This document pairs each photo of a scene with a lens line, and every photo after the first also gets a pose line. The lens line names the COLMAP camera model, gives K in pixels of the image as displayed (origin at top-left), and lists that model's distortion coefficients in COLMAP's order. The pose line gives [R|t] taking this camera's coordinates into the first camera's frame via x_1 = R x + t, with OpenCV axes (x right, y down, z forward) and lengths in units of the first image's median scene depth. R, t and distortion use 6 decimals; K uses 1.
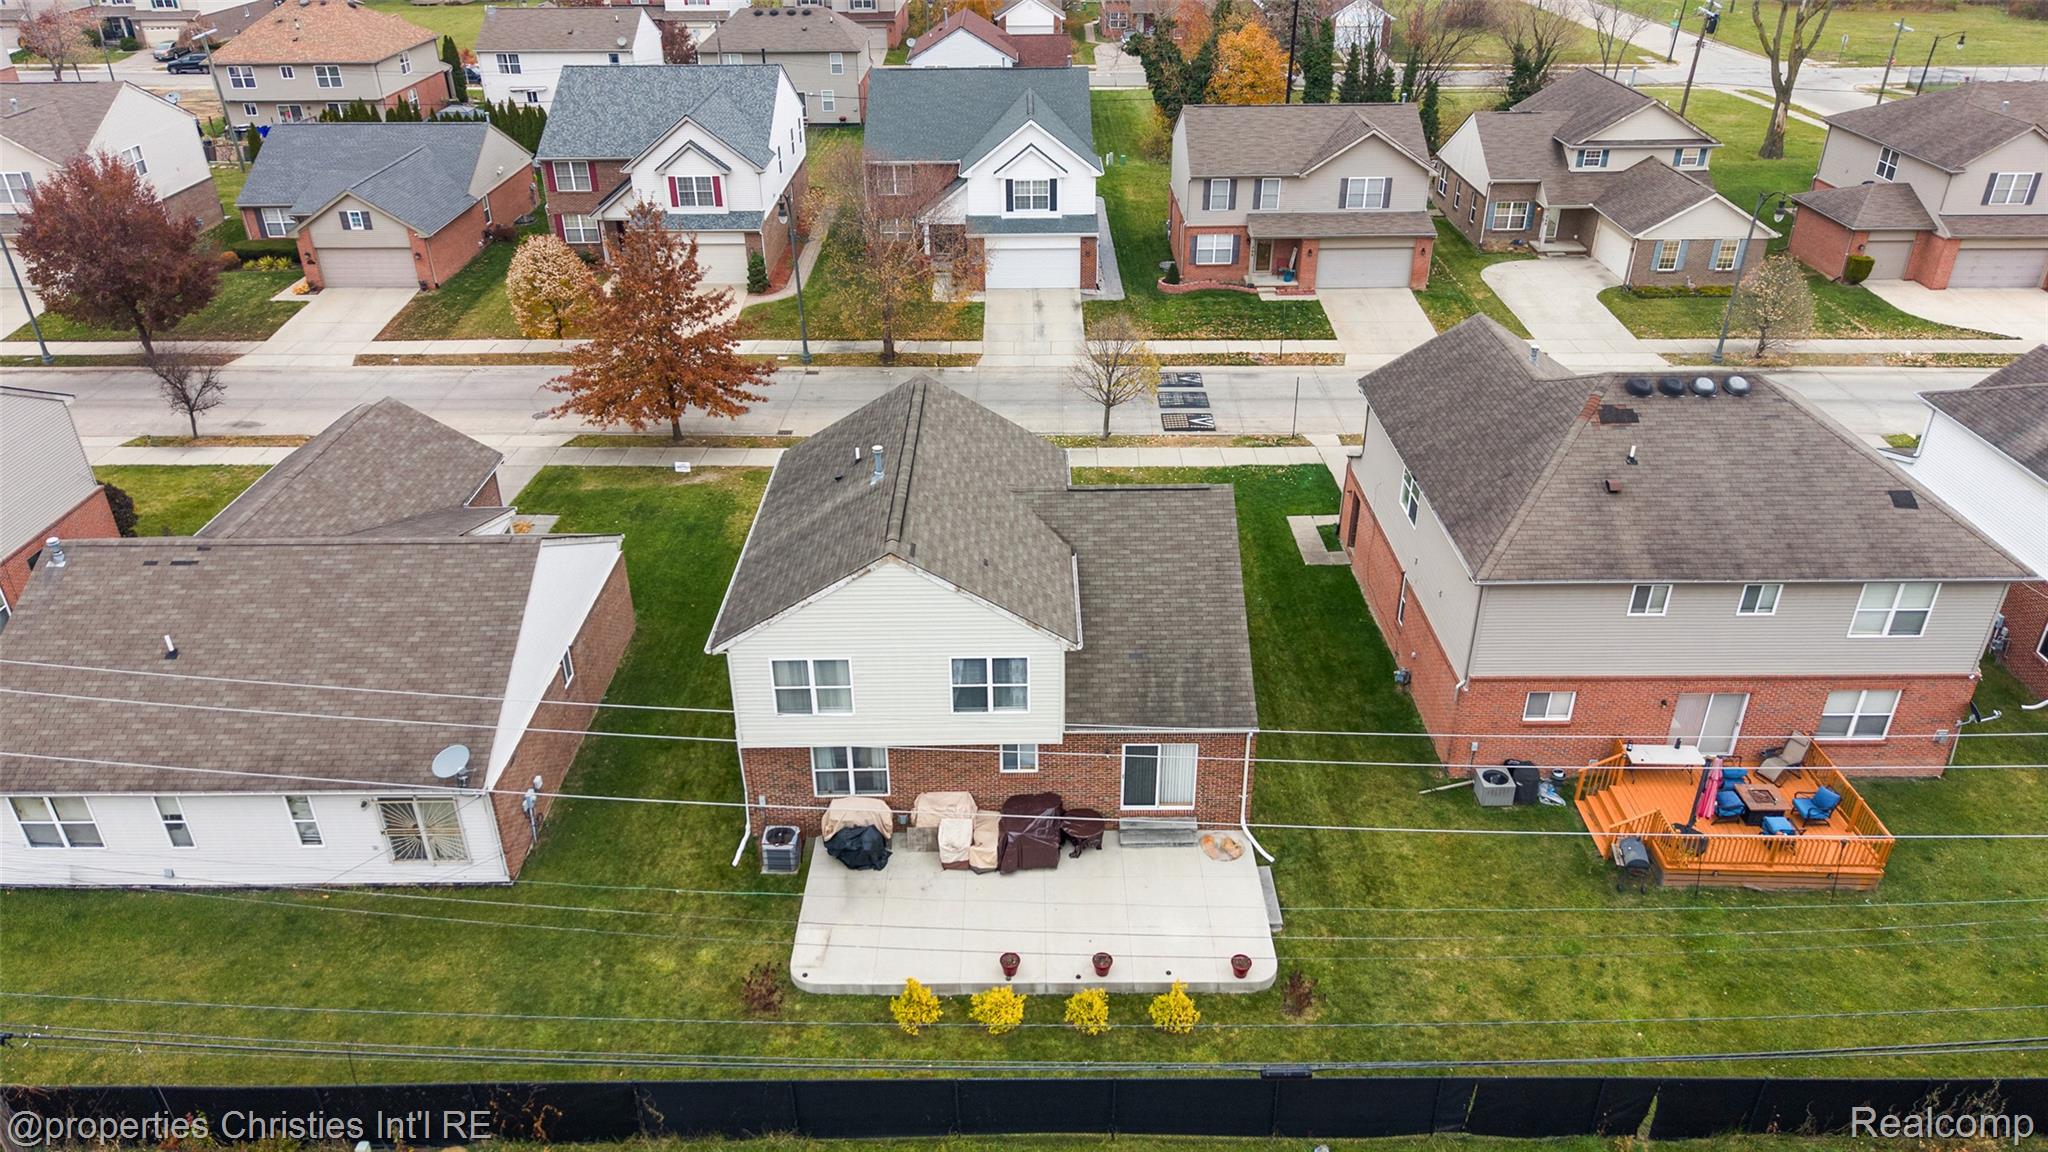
lens RADIAL K [[1386.7, 0, 1015.0], [0, 1386.7, 578.7], [0, 0, 1]] dist [0.042940, -0.058738]
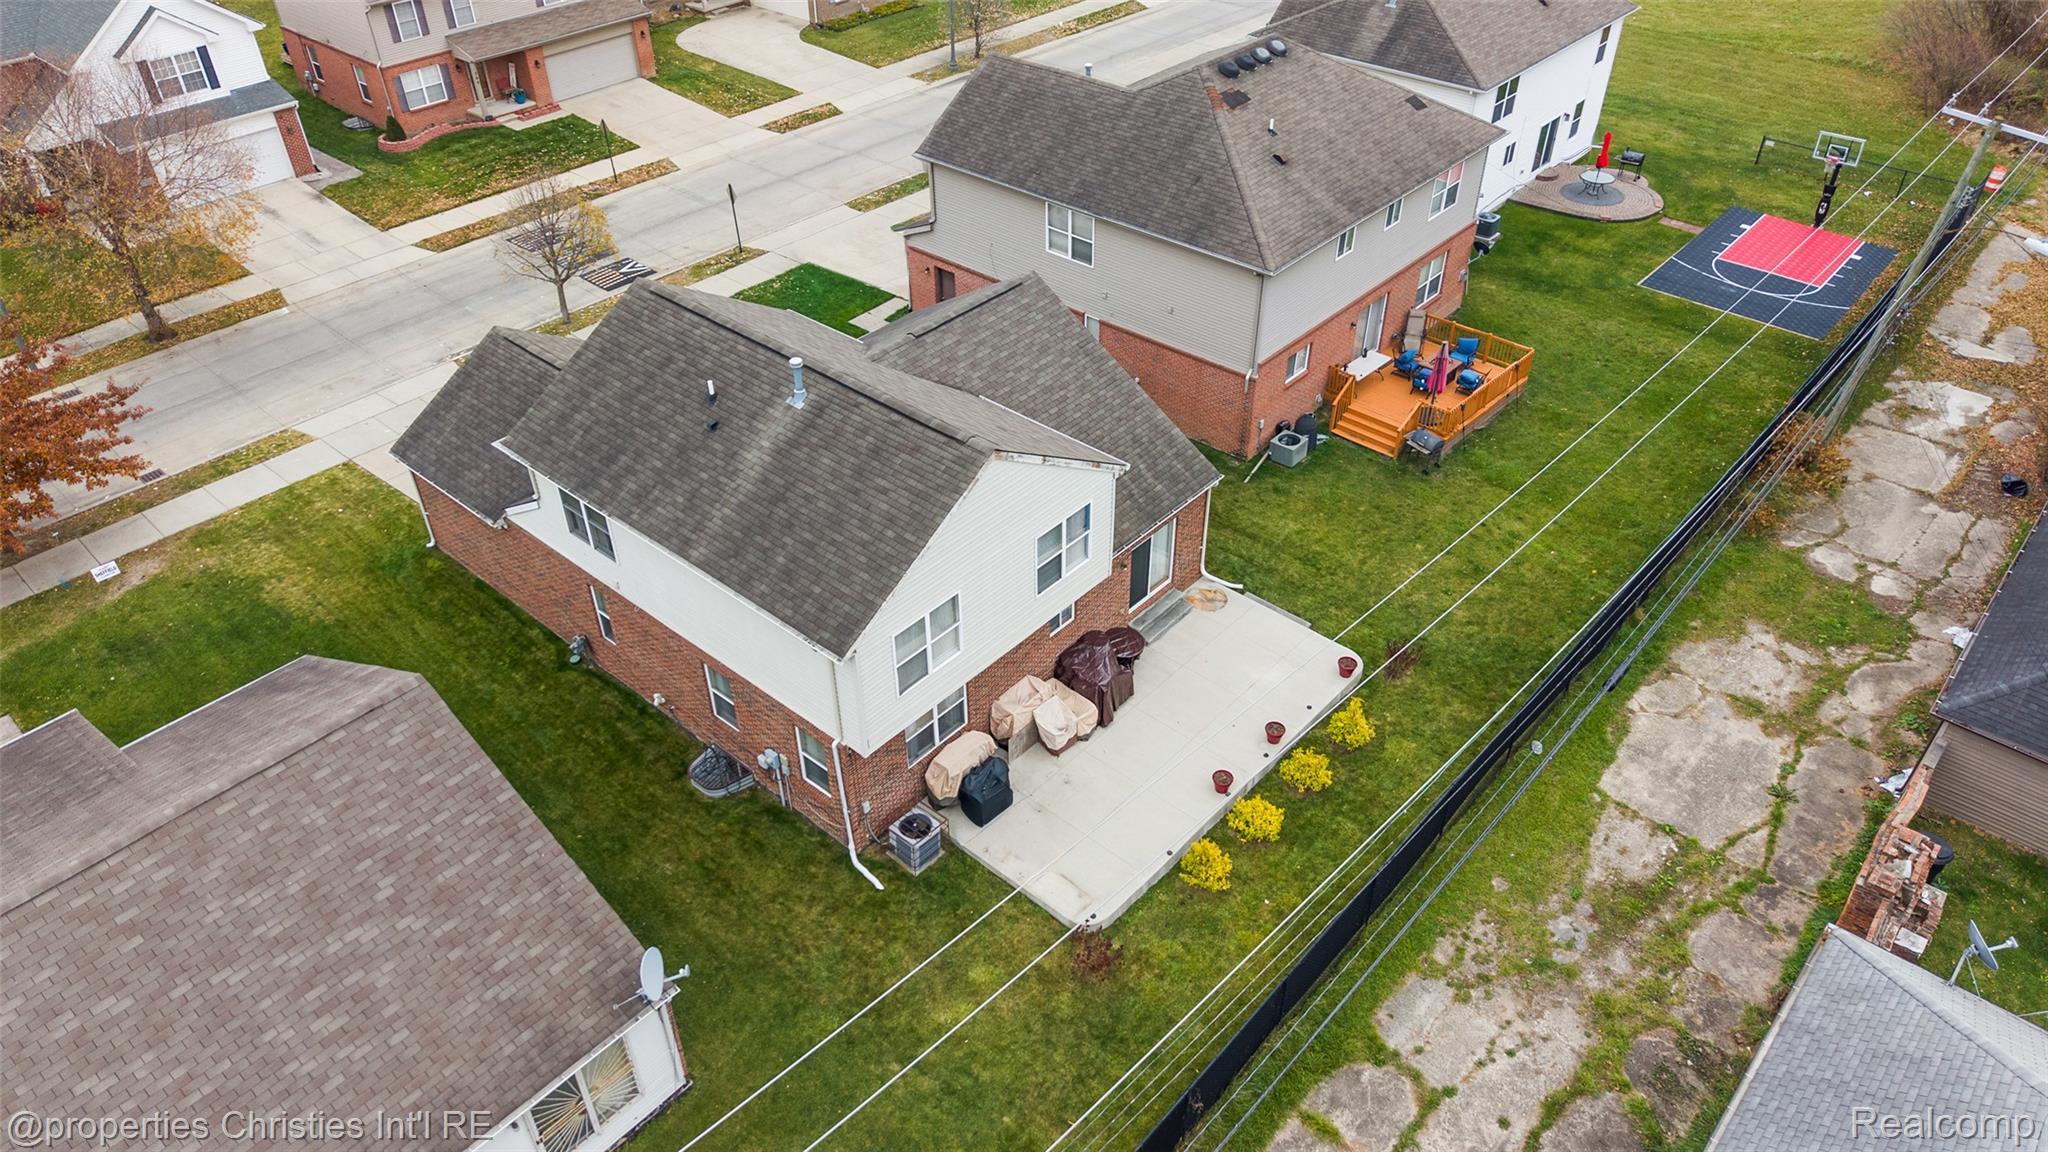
lens RADIAL K [[1386.7, 0, 1015.0], [0, 1386.7, 578.7], [0, 0, 1]] dist [0.042940, -0.058738]
pose [[0.660279, -0.455936, 0.596786, -0.267733], [0.369217, 0.889040, 0.270715, -0.073188], [-0.653995, 0.041596, 0.755354, 0.150780]]
